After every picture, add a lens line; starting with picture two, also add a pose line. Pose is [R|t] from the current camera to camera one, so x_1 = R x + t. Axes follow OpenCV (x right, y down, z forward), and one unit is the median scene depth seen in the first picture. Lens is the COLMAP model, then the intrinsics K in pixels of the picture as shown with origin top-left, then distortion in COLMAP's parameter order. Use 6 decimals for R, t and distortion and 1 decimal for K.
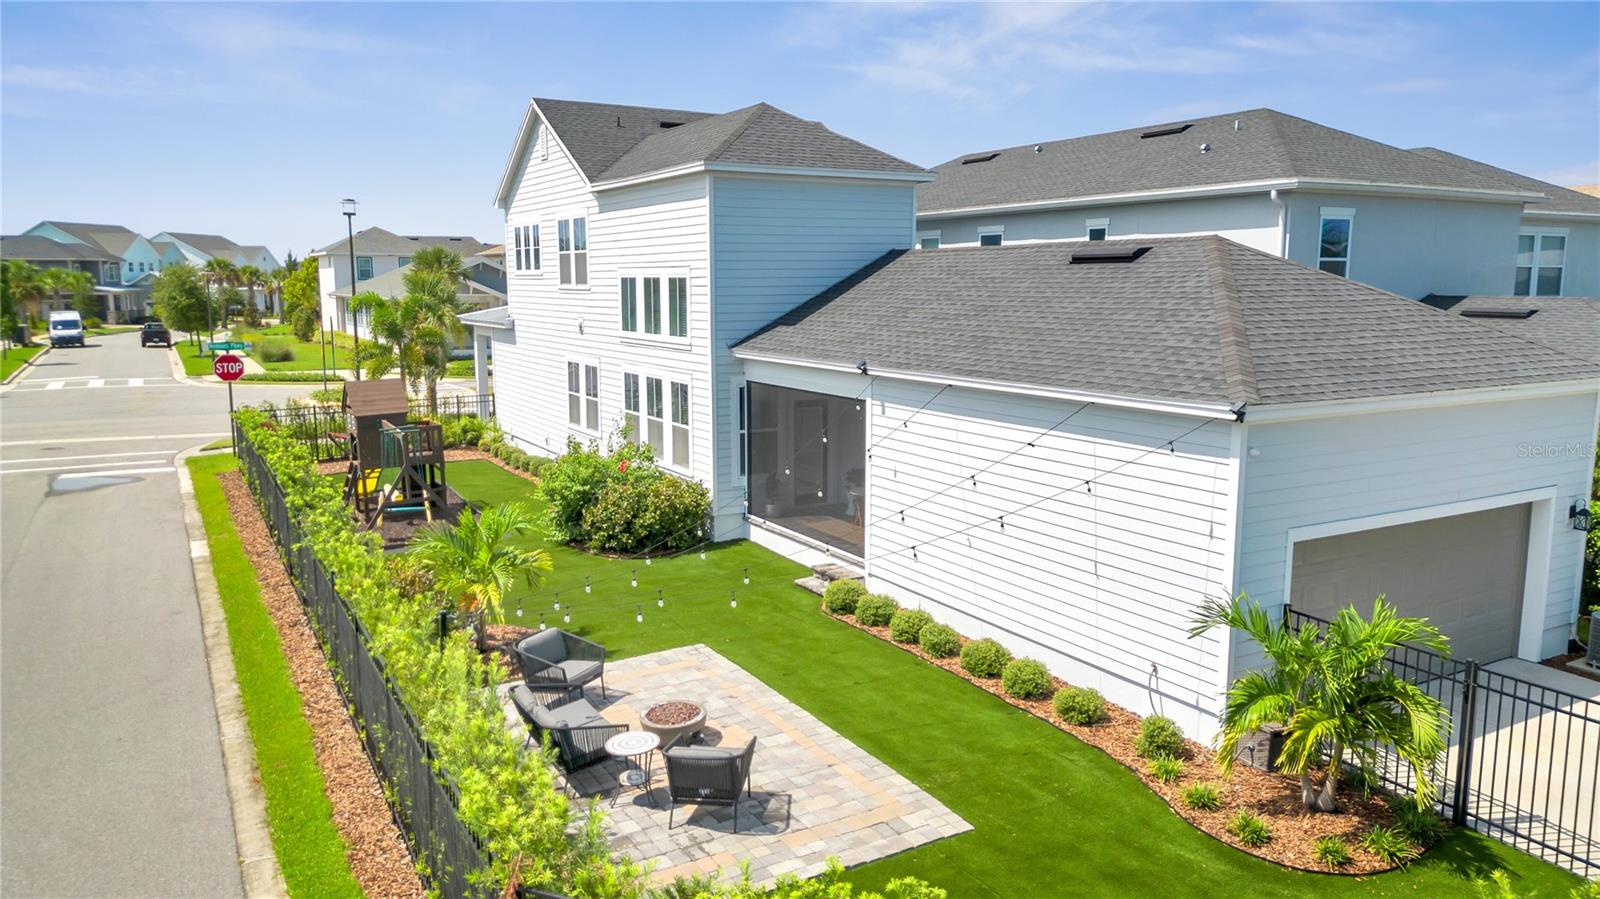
lens RADIAL K [[1135.0, 0, 800.0], [0, 1135.0, 449.5], [0, 0, 1]] dist [0.057903, -0.078508]
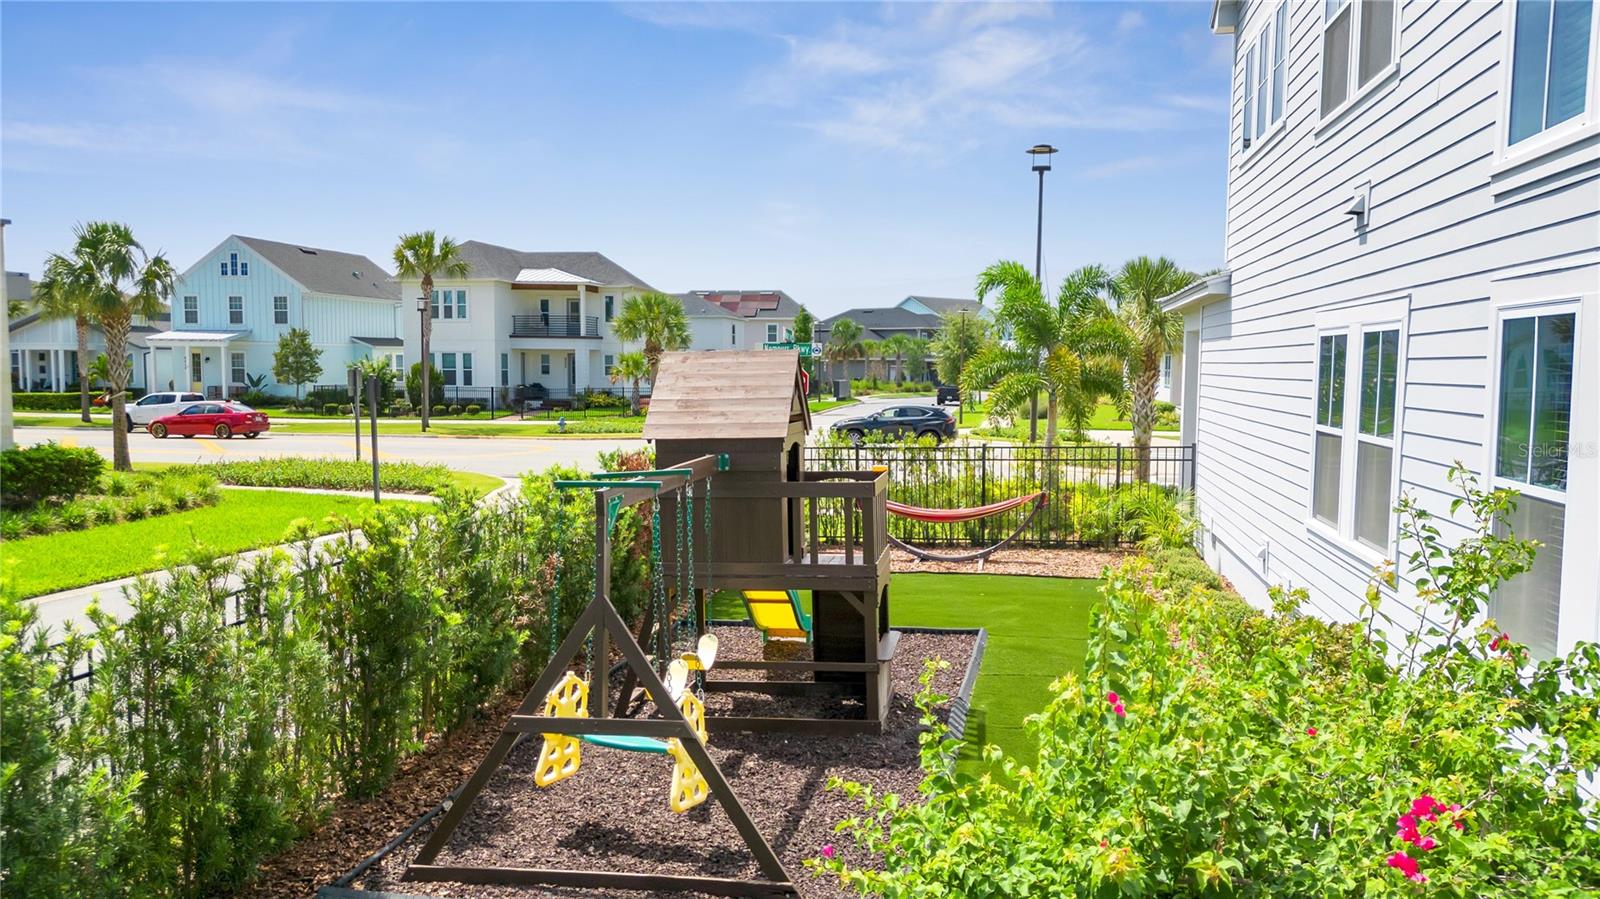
lens RADIAL K [[1135.0, 0, 800.0], [0, 1135.0, 449.5], [0, 0, 1]] dist [0.057903, -0.078508]
pose [[0.752453, 0.054871, -0.656356, -0.222743], [-0.104684, 0.993820, -0.036928, -0.034248], [0.650273, 0.096497, 0.753547, 1.525381]]
